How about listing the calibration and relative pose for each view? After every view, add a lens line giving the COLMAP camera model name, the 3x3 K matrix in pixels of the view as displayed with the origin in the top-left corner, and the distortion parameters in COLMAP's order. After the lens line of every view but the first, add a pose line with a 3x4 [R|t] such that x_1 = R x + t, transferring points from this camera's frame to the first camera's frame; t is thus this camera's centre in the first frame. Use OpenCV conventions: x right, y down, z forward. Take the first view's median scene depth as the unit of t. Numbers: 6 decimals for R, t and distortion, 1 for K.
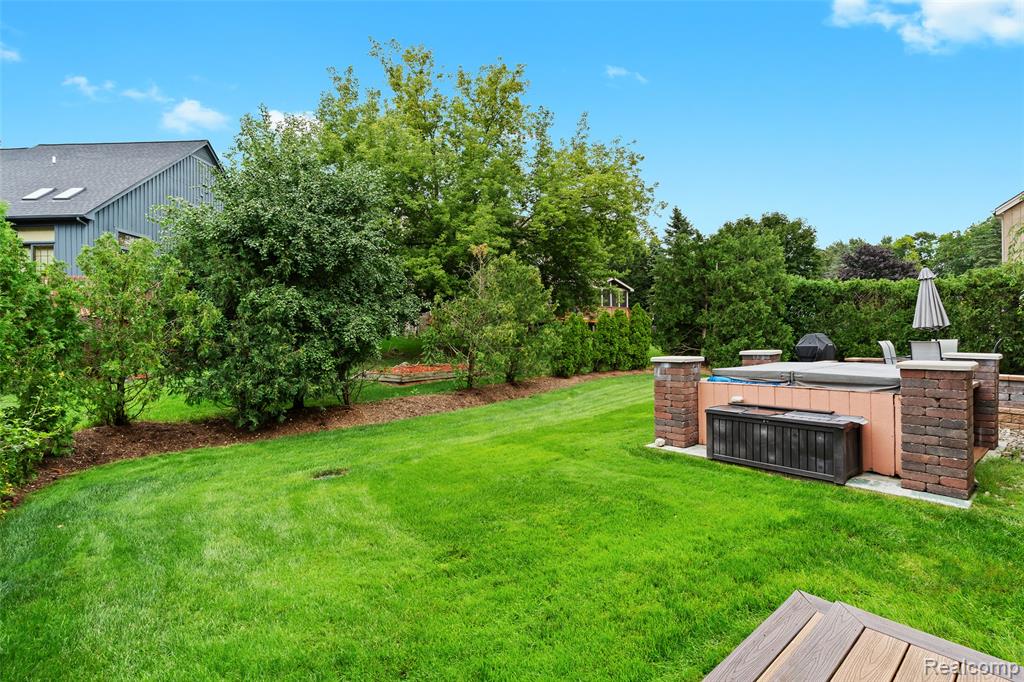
lens RADIAL K [[465.9, 0, 512.0], [0, 465.9, 341.0], [0, 0, 1]] dist [-0.005212, -0.000119]
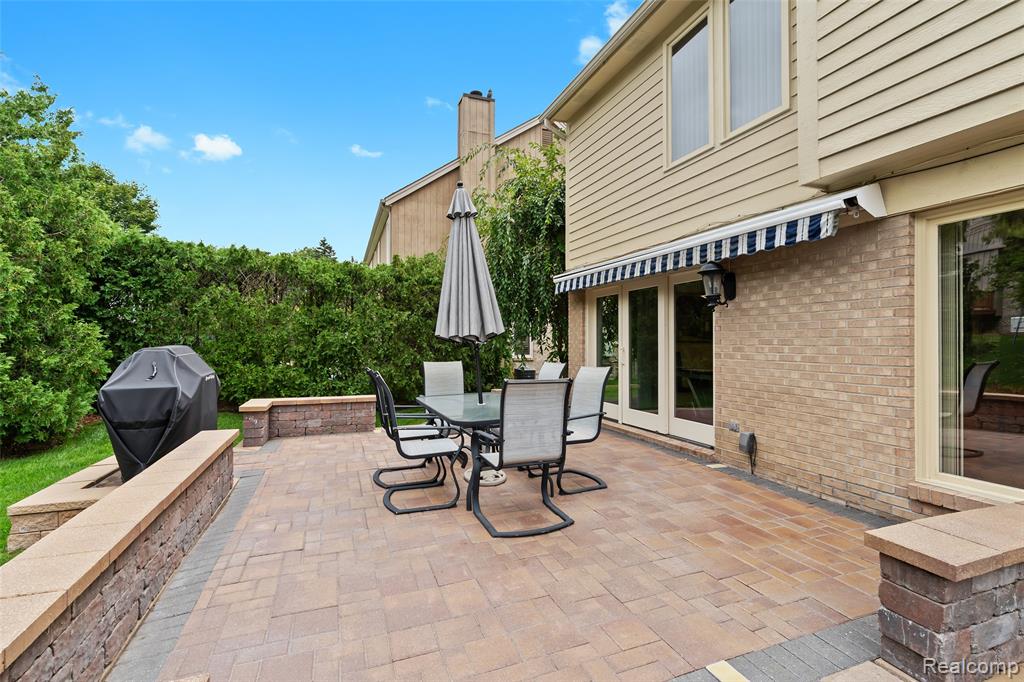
lens RADIAL K [[465.9, 0, 512.0], [0, 465.9, 341.0], [0, 0, 1]] dist [-0.005212, -0.000119]
pose [[0.326787, 0.013009, 0.945008, 0.330145], [0.000262, 0.999904, -0.013855, -0.012973], [-0.945098, 0.004776, 0.326752, 0.519828]]
